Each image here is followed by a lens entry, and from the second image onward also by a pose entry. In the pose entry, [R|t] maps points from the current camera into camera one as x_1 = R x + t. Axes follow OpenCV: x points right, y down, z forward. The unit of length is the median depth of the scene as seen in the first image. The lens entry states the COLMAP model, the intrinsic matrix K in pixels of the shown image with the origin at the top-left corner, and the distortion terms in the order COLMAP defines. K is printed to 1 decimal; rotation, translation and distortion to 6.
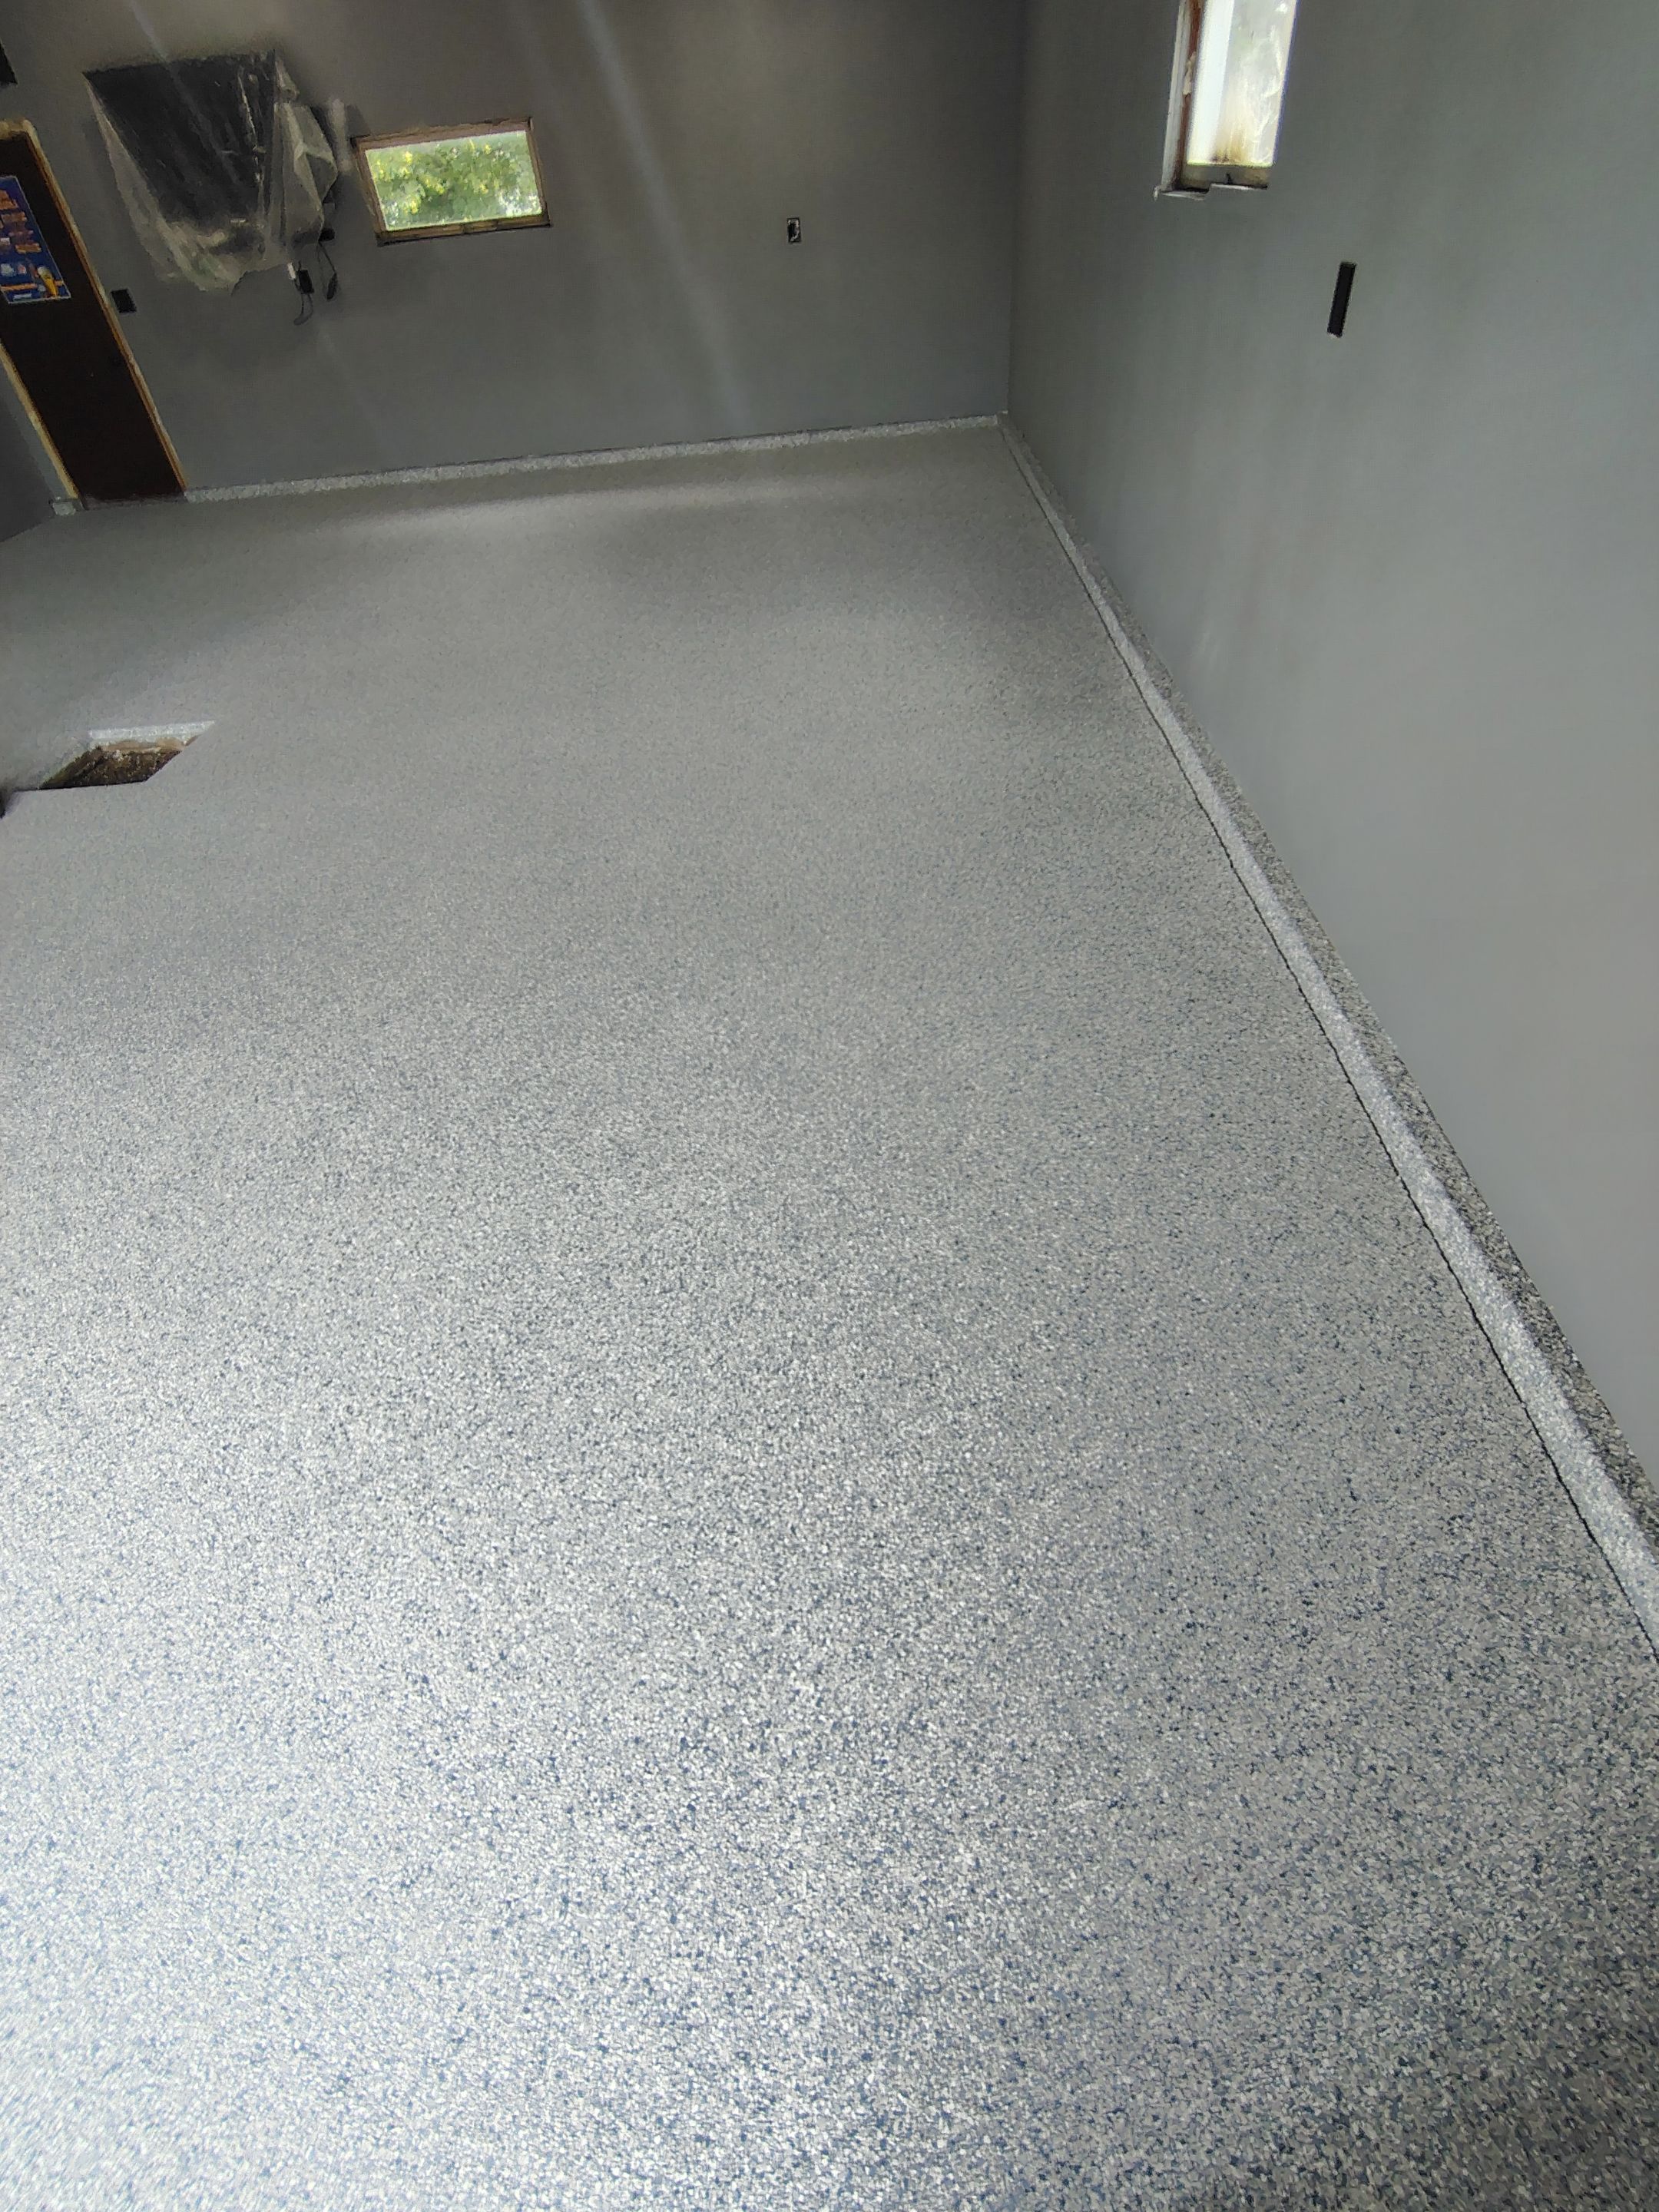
lens RADIAL K [[1034.0, 0, 820.2], [0, 1034.0, 1103.3], [0, 0, 1]] dist [-0.010292, 0.004144]
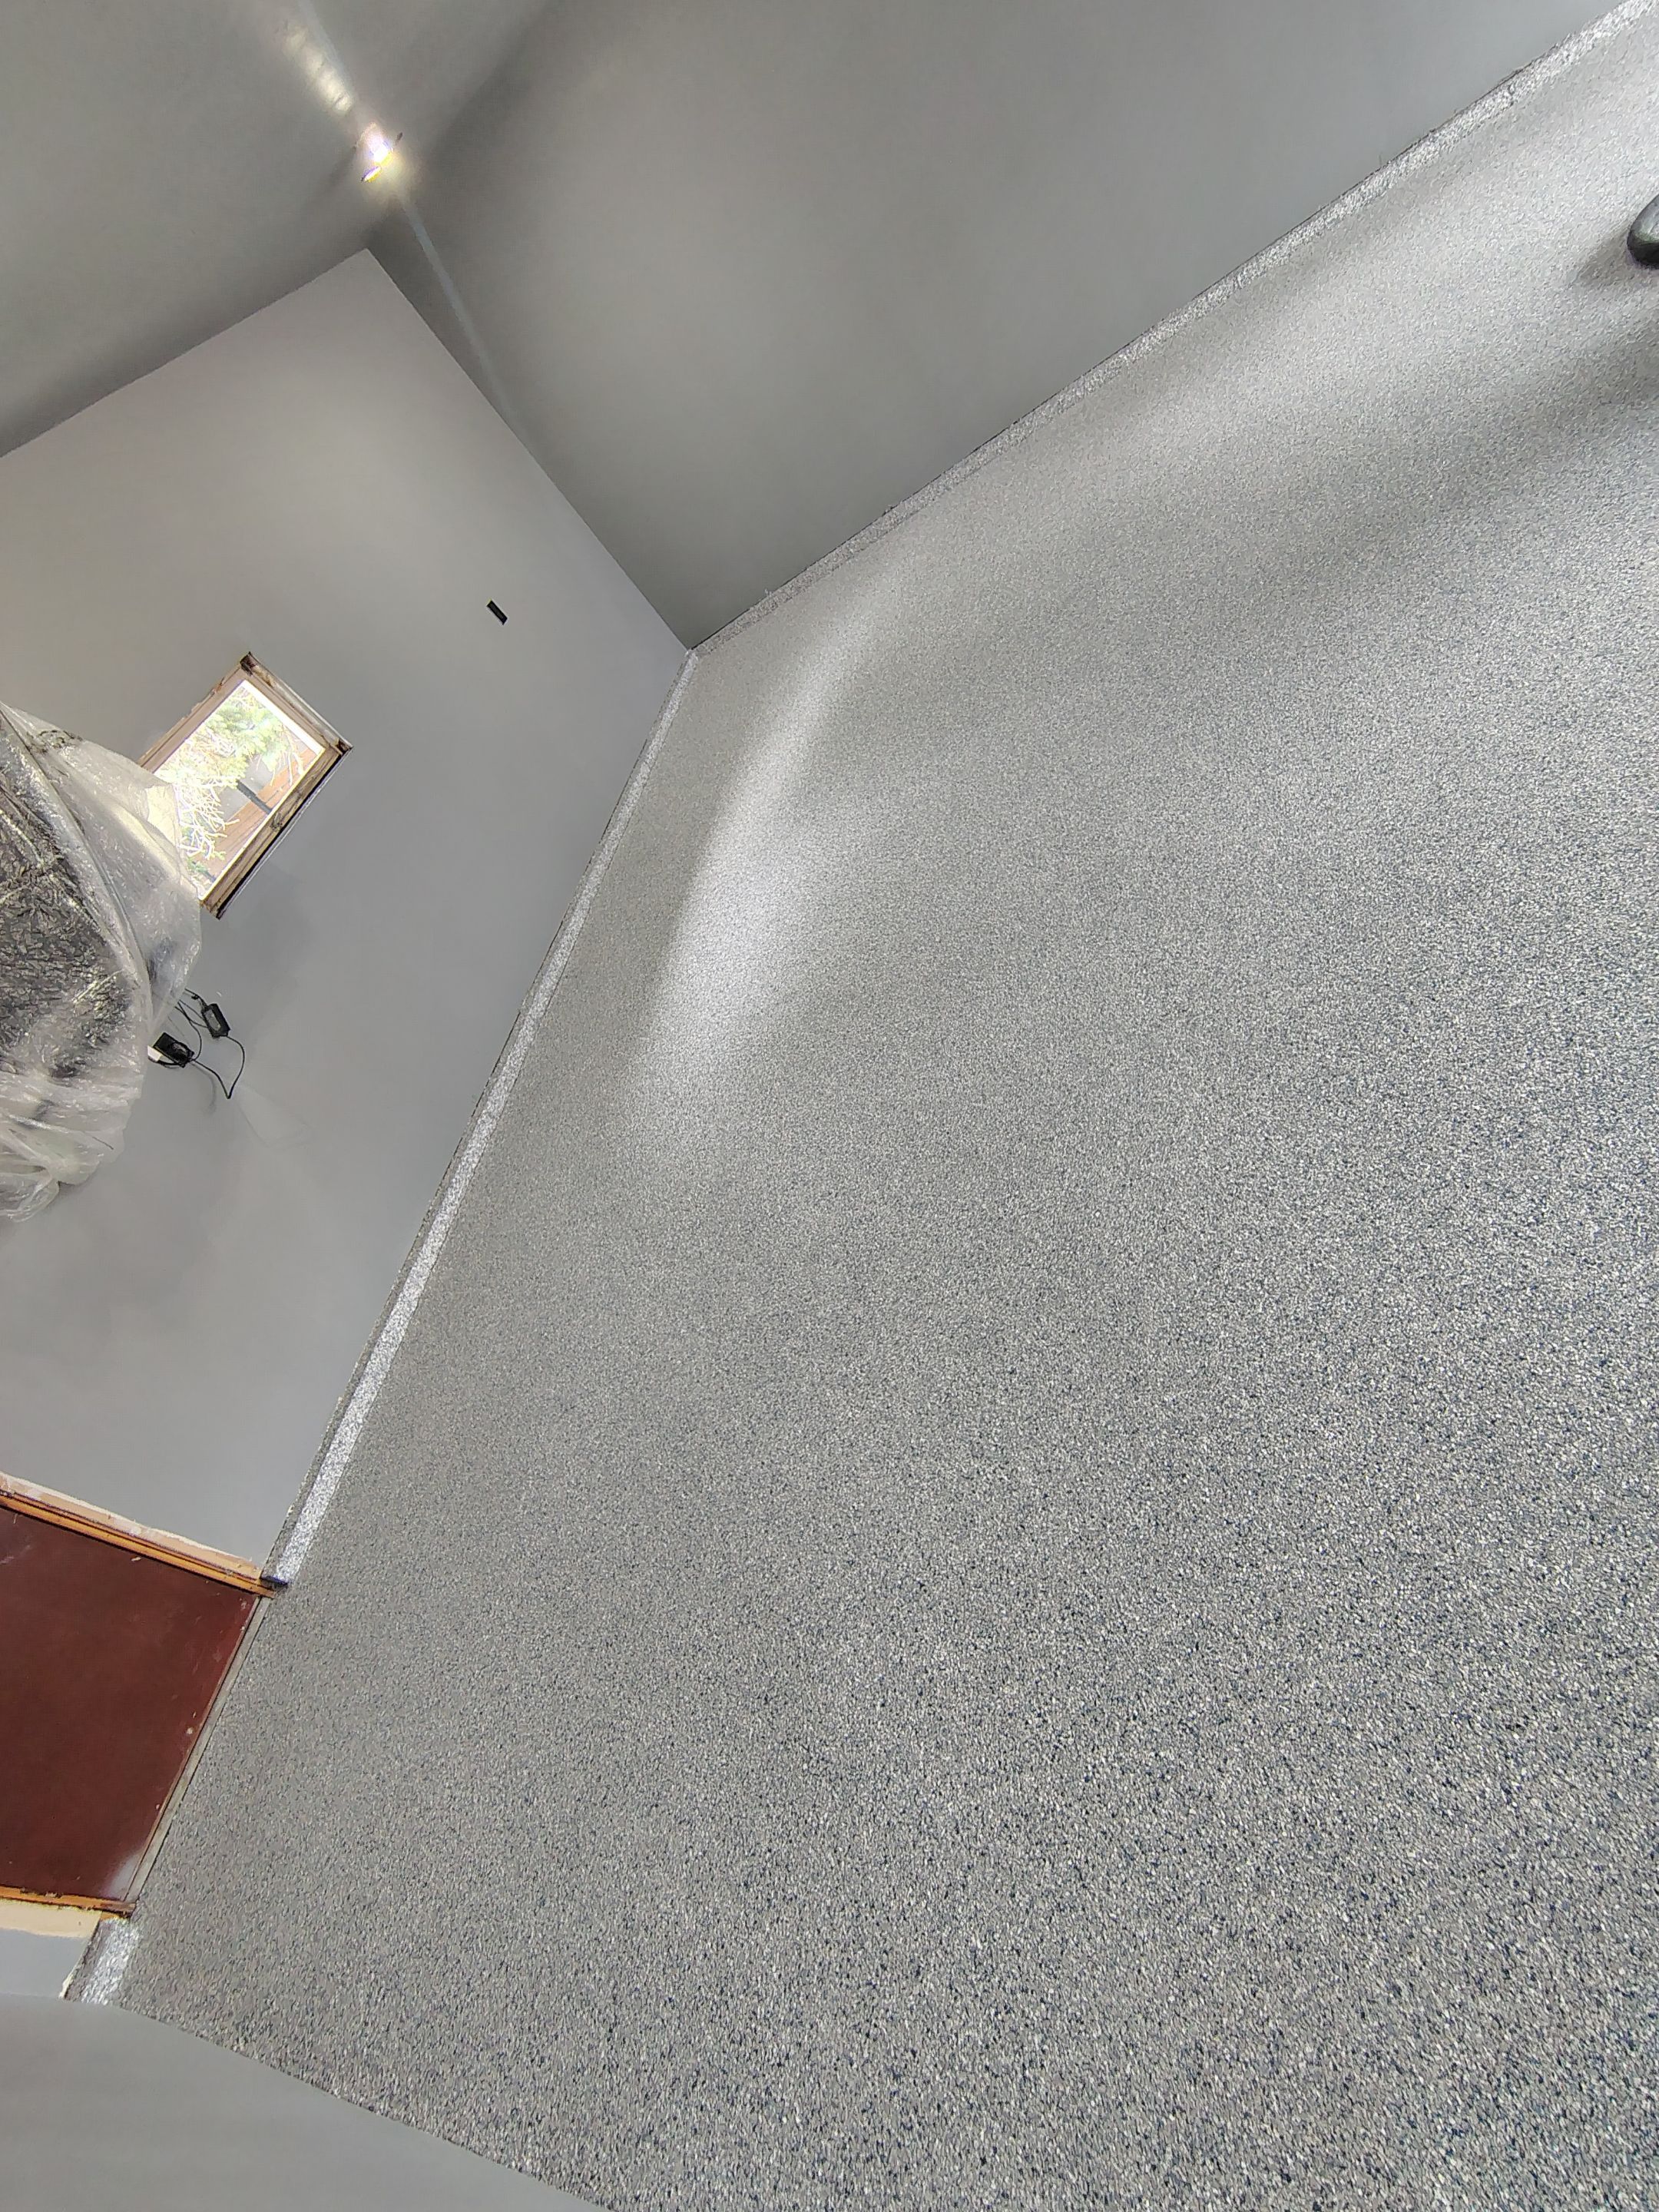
lens RADIAL K [[1034.0, 0, 828.3], [0, 1034.0, 1110.3], [0, 0, 1]] dist [-0.010292, 0.004144]
pose [[0.159490, -0.709630, 0.686286, -3.512758], [0.958672, 0.277248, 0.063887, -2.147968], [-0.235608, 0.647734, 0.724521, 2.393581]]
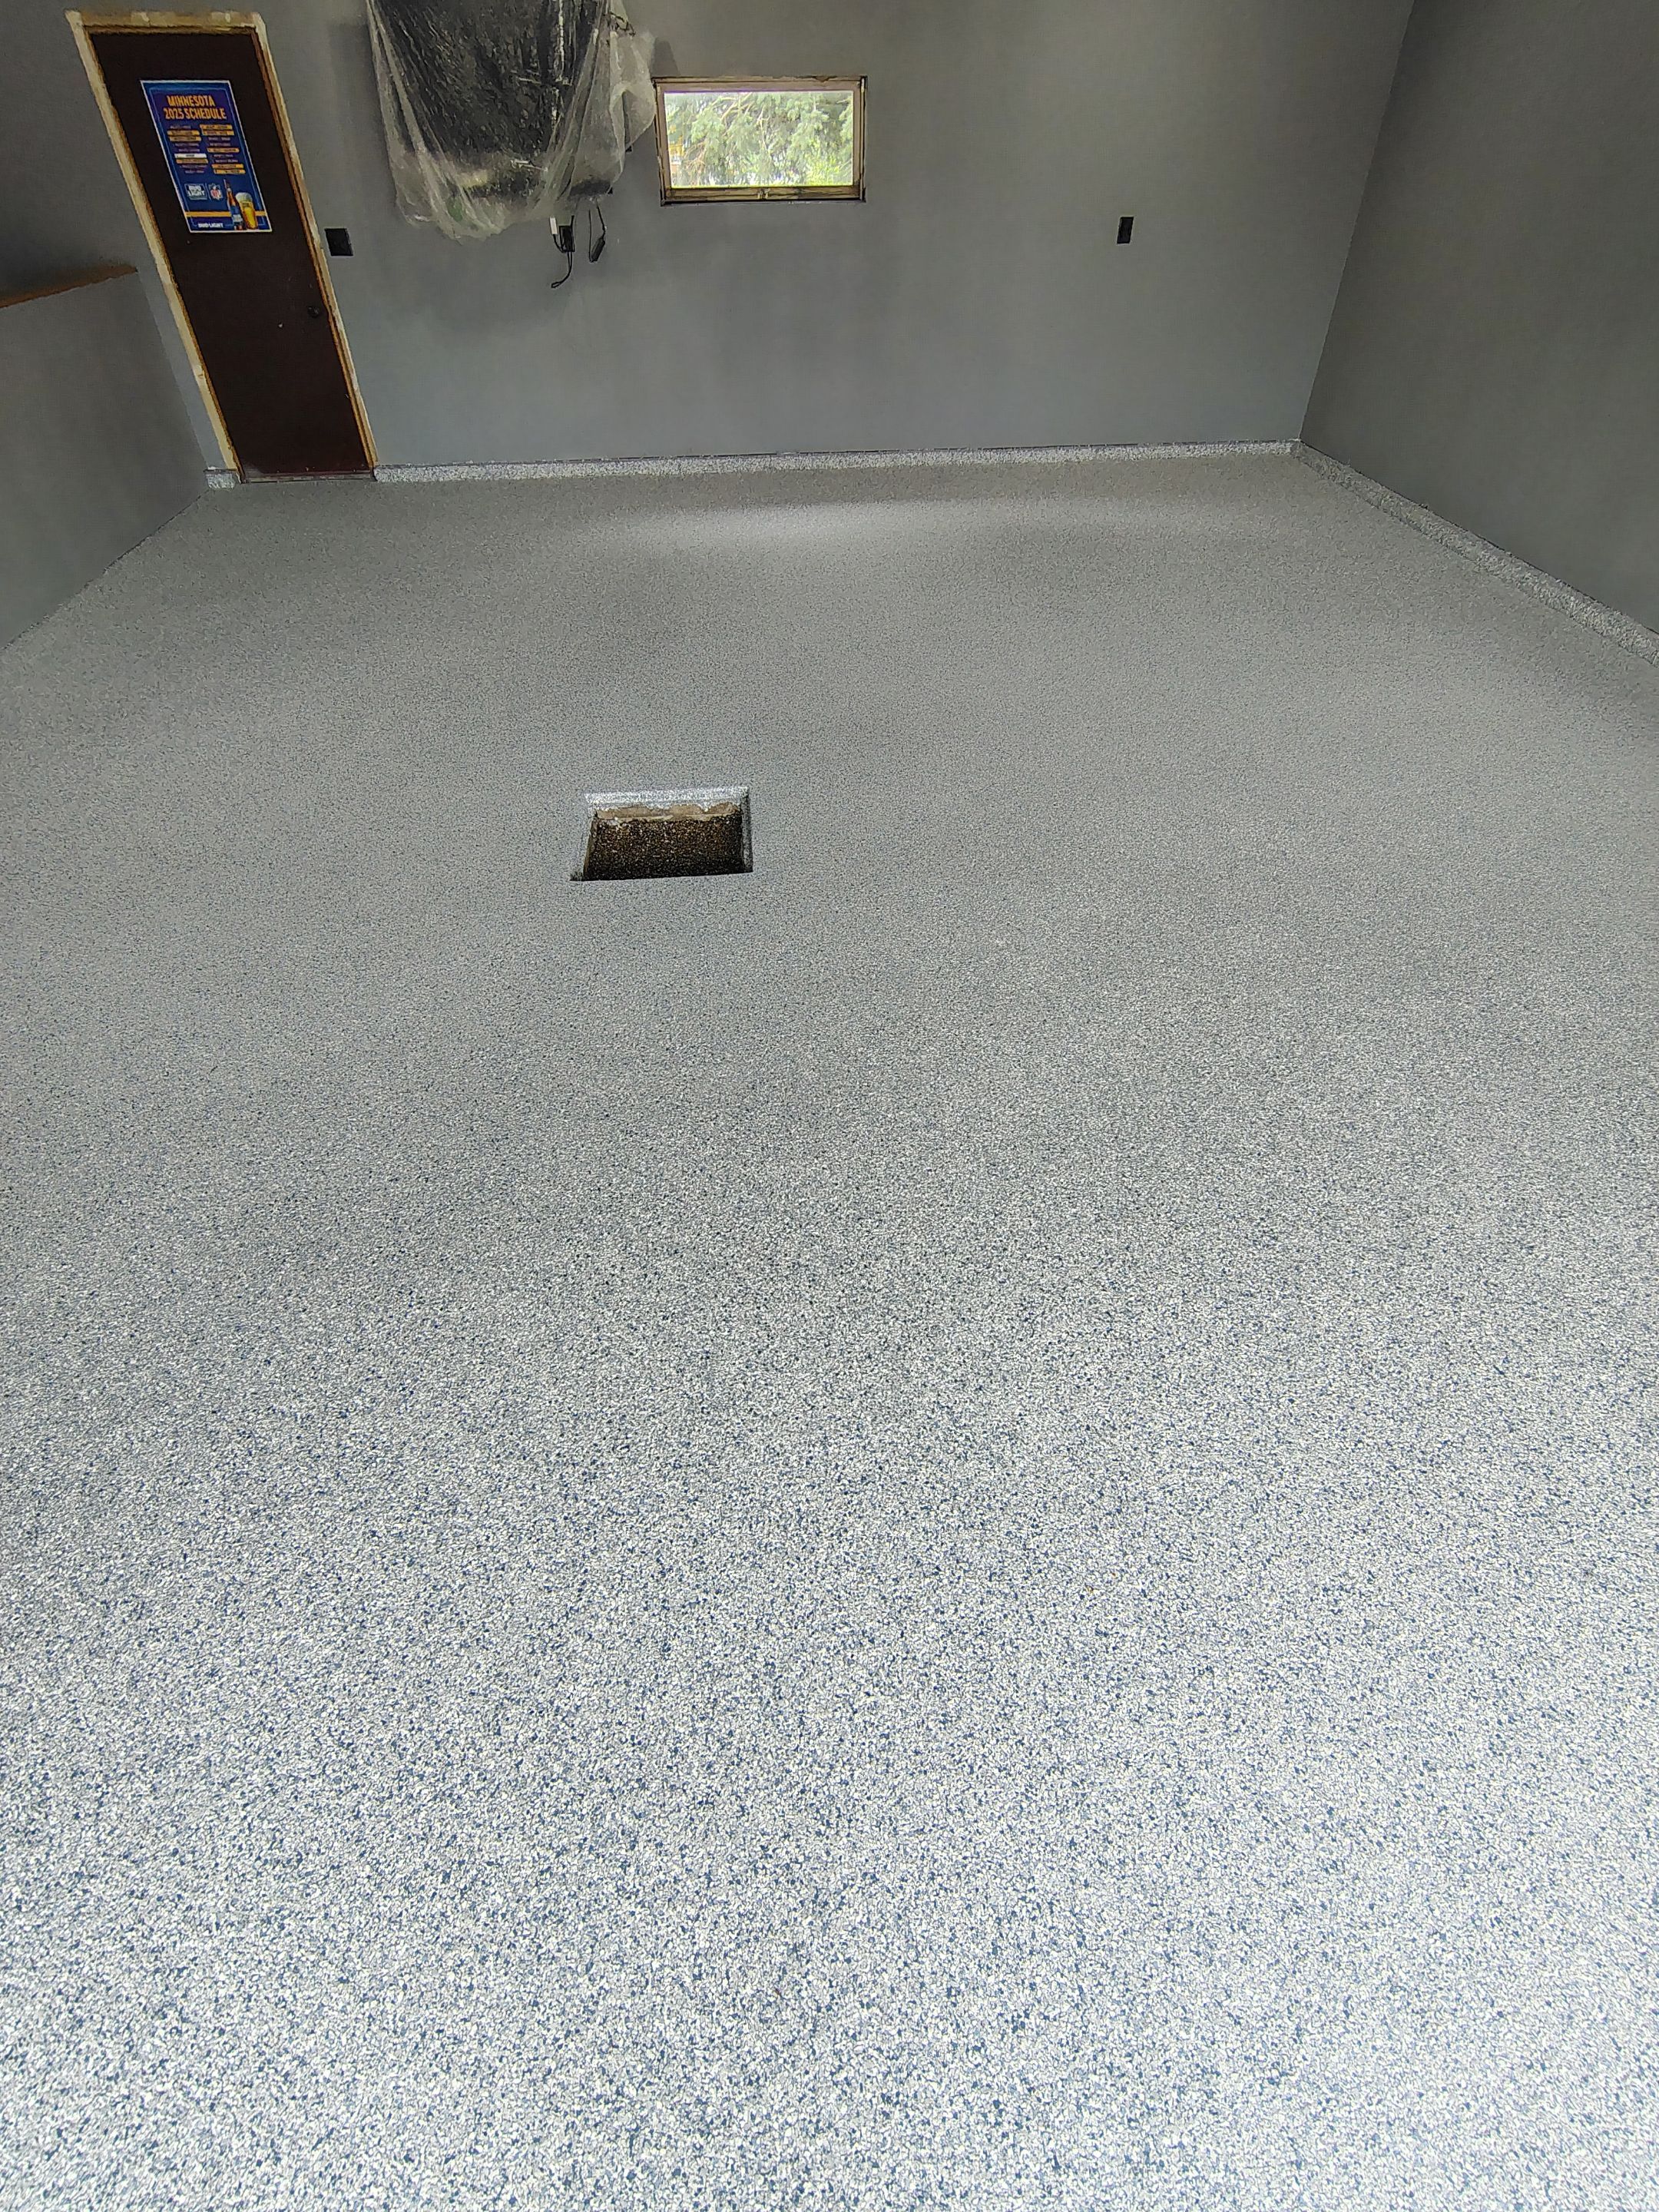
lens RADIAL K [[1034.0, 0, 826.4], [0, 1034.0, 1107.5], [0, 0, 1]] dist [-0.010292, 0.004144]
pose [[0.991966, -0.018794, 0.125103, -1.716553], [0.016458, 0.999671, 0.019679, -0.342120], [-0.125432, -0.017462, 0.991949, 0.427662]]
